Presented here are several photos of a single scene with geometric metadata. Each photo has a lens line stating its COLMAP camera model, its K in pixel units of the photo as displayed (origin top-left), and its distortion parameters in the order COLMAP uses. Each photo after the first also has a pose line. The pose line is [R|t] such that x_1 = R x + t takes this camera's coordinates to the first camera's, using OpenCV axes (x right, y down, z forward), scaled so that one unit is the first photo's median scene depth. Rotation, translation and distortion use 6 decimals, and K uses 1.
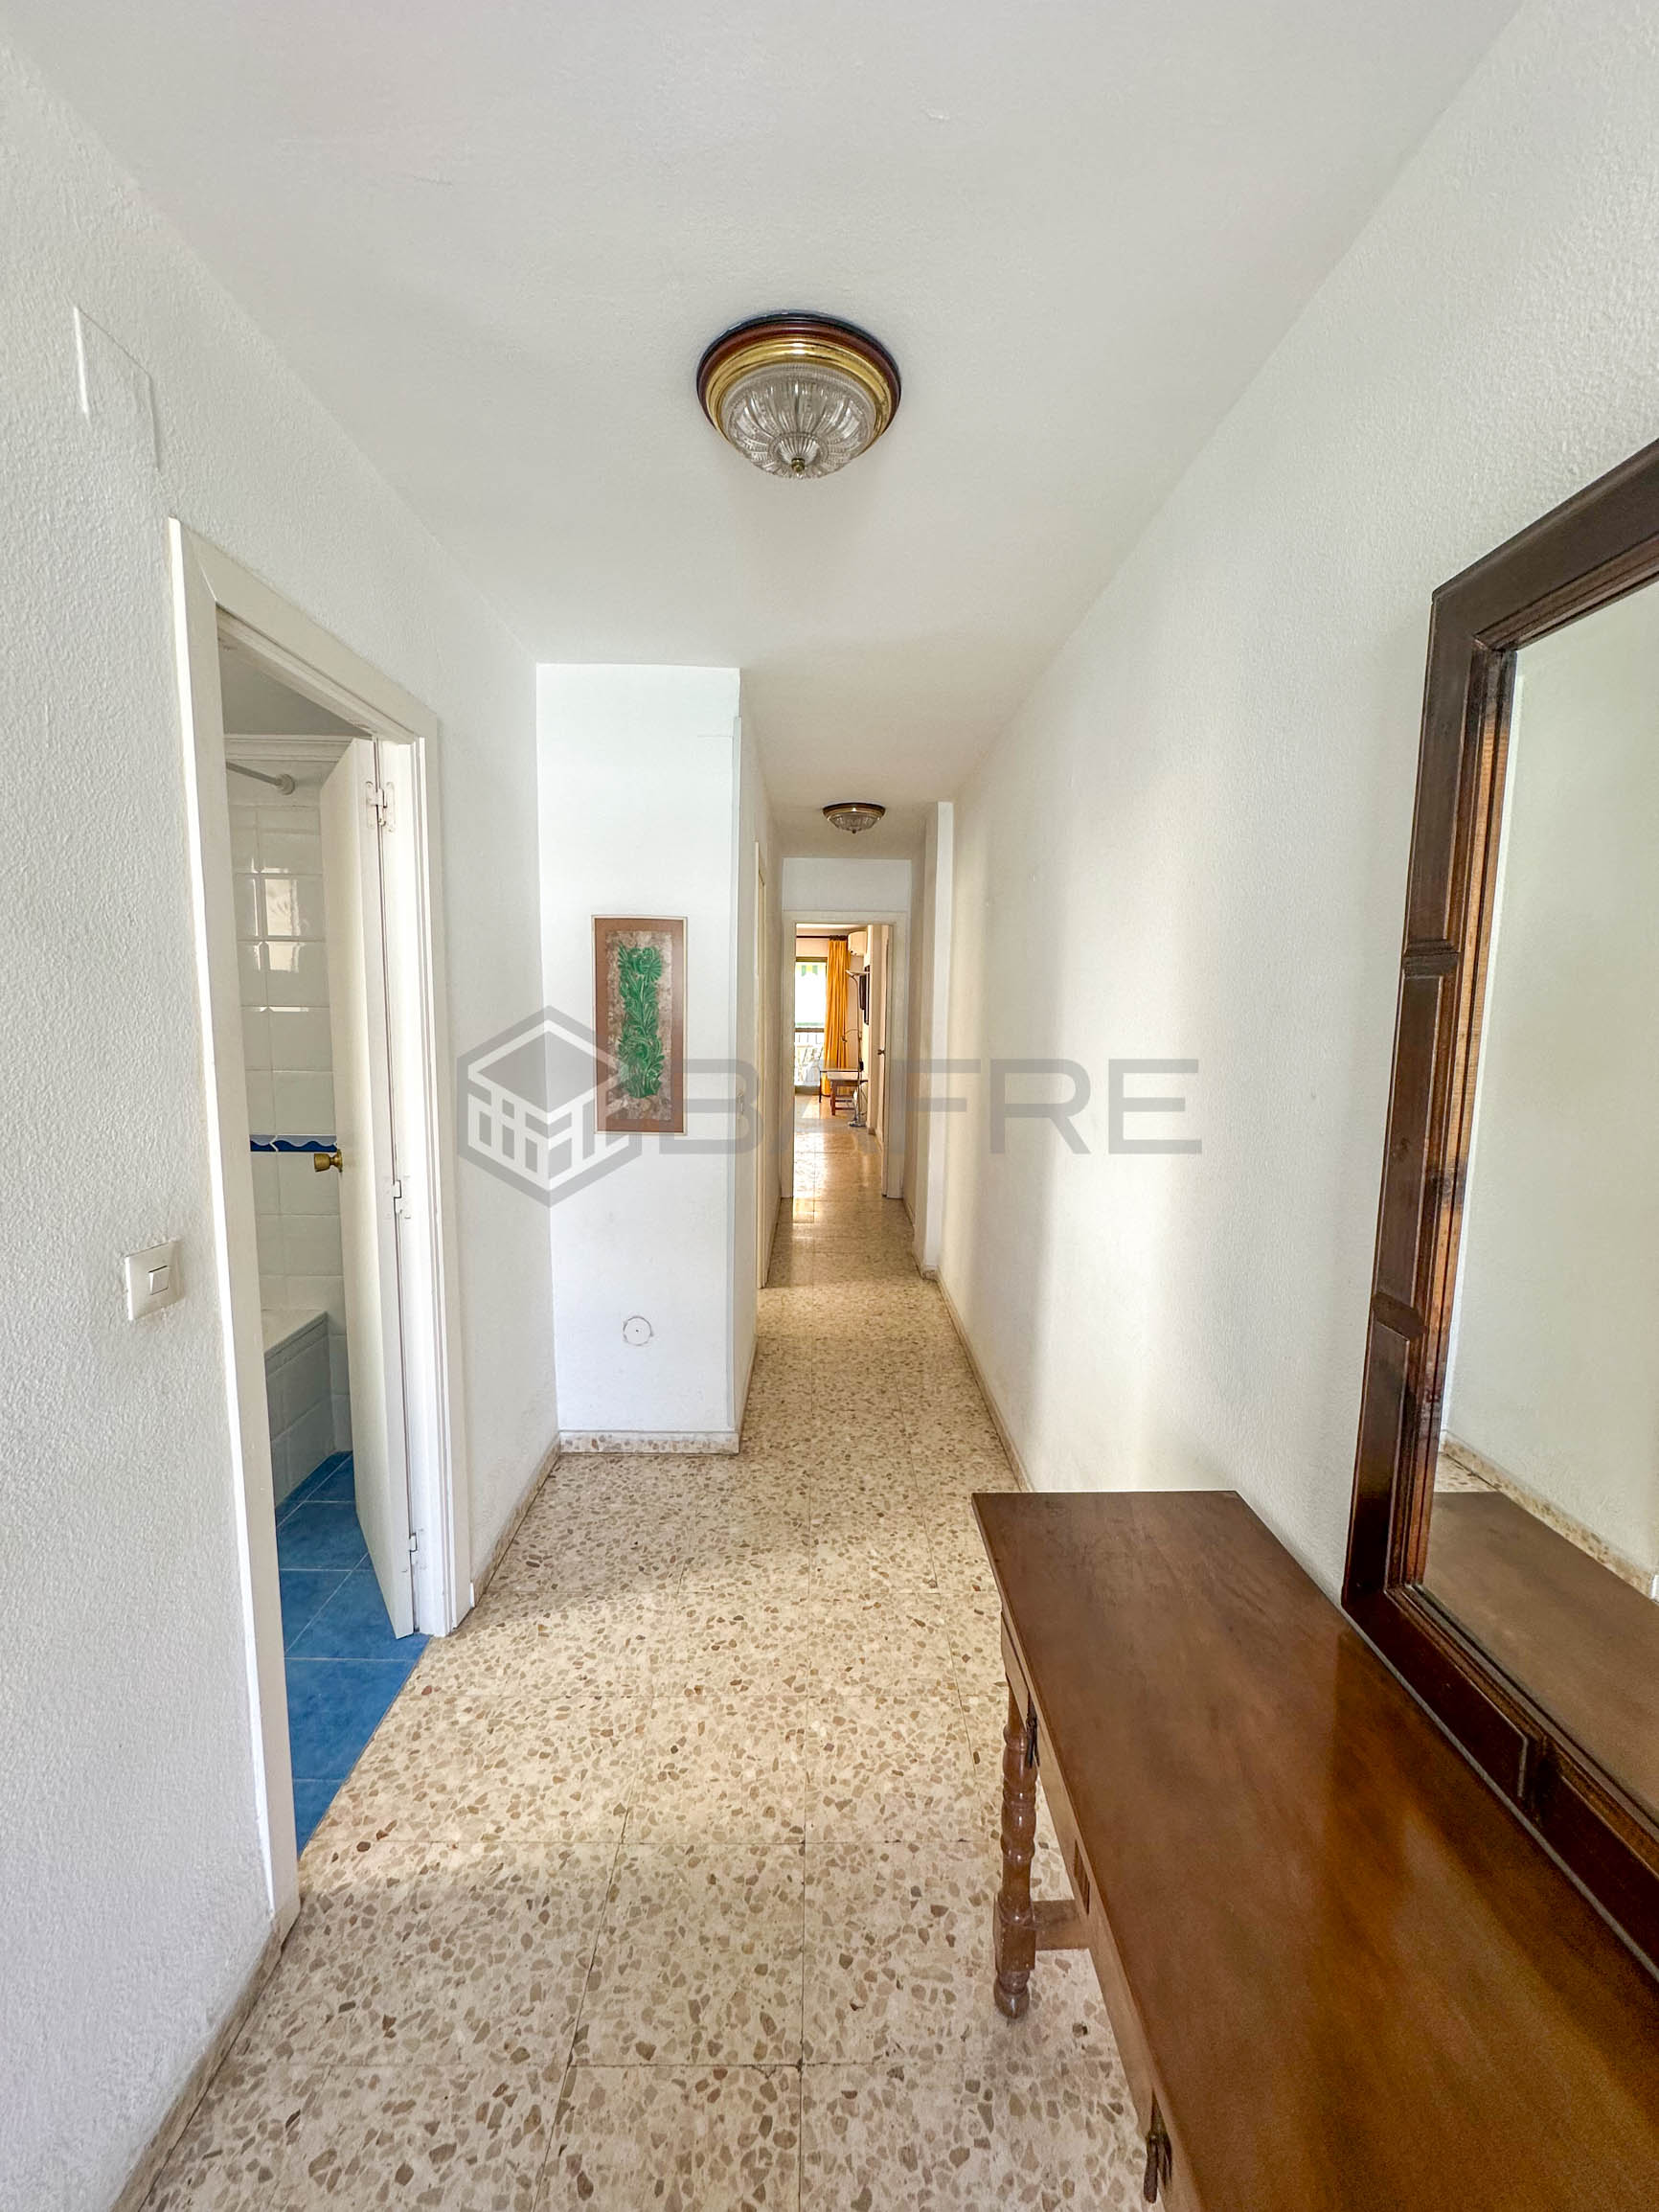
lens RADIAL K [[956.4, 0, 829.5], [0, 956.4, 1106.0], [0, 0, 1]] dist [0.000825, 0.000054]
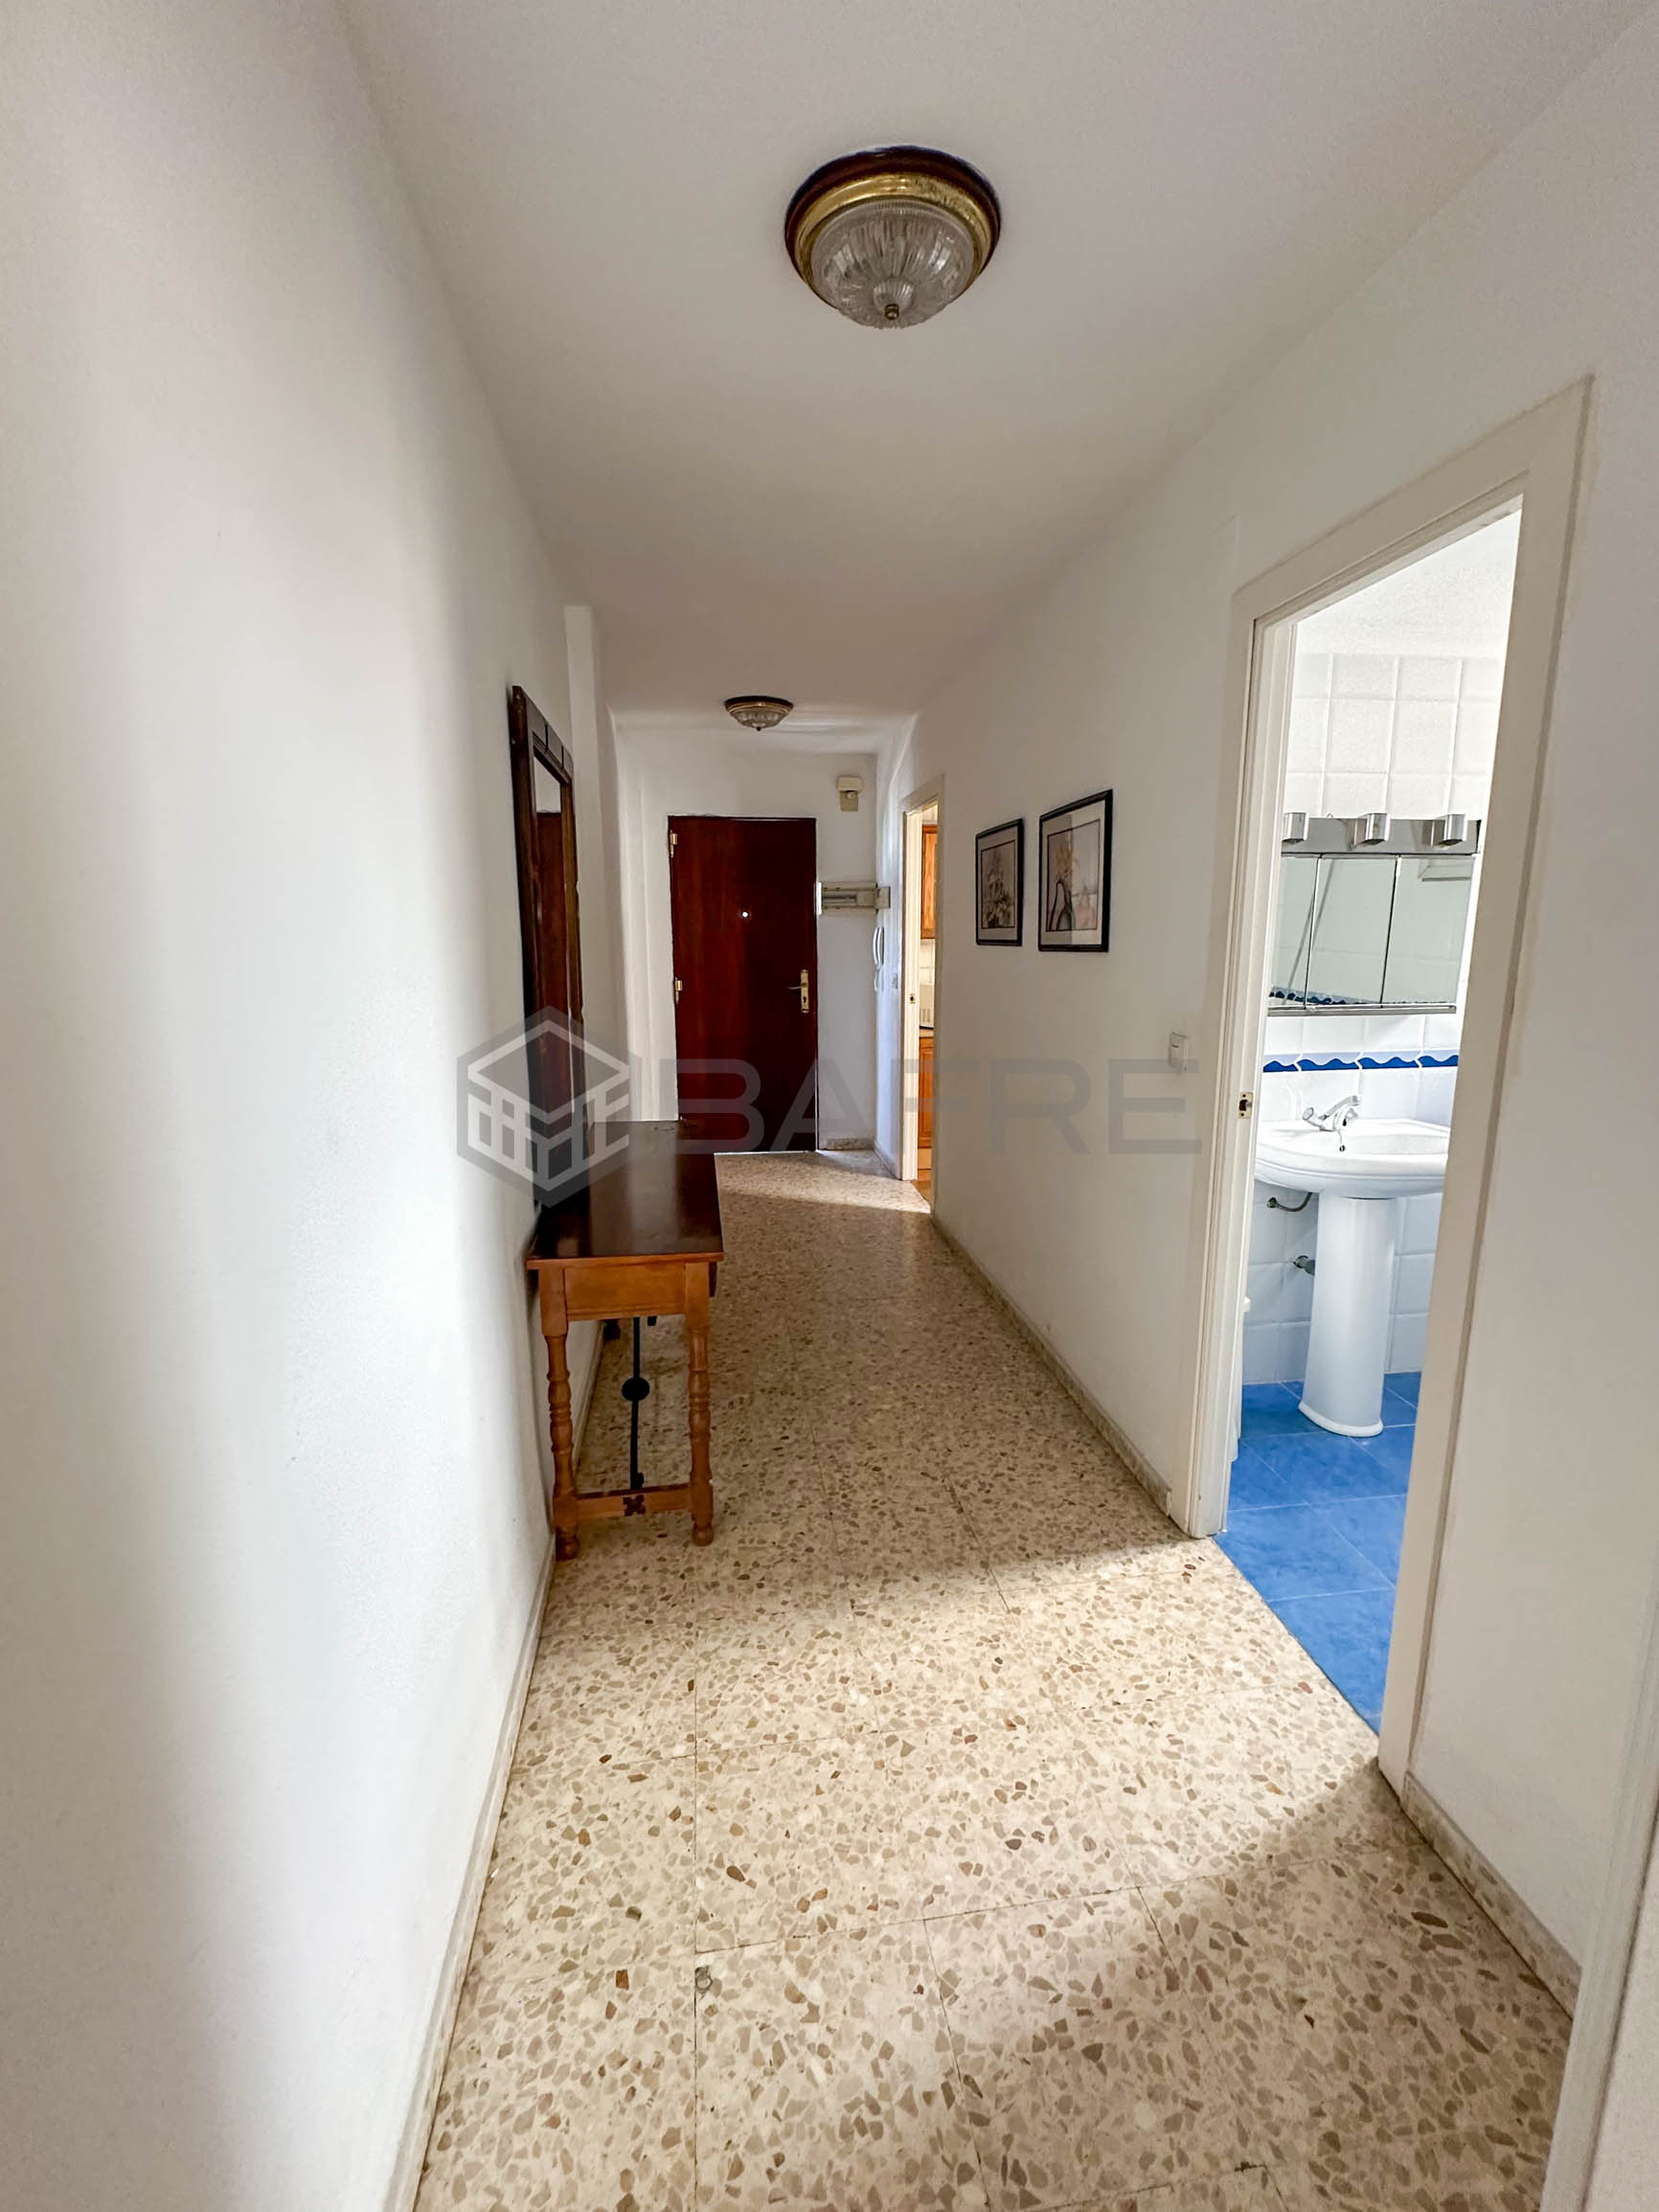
lens RADIAL K [[956.4, 0, 829.5], [0, 956.4, 1106.0], [0, 0, 1]] dist [0.000825, 0.000054]
pose [[-0.992959, 0.009429, -0.118079, 0.119459], [-0.025778, 0.955735, 0.293097, -0.155506], [0.115616, 0.294078, -0.948763, 1.700941]]
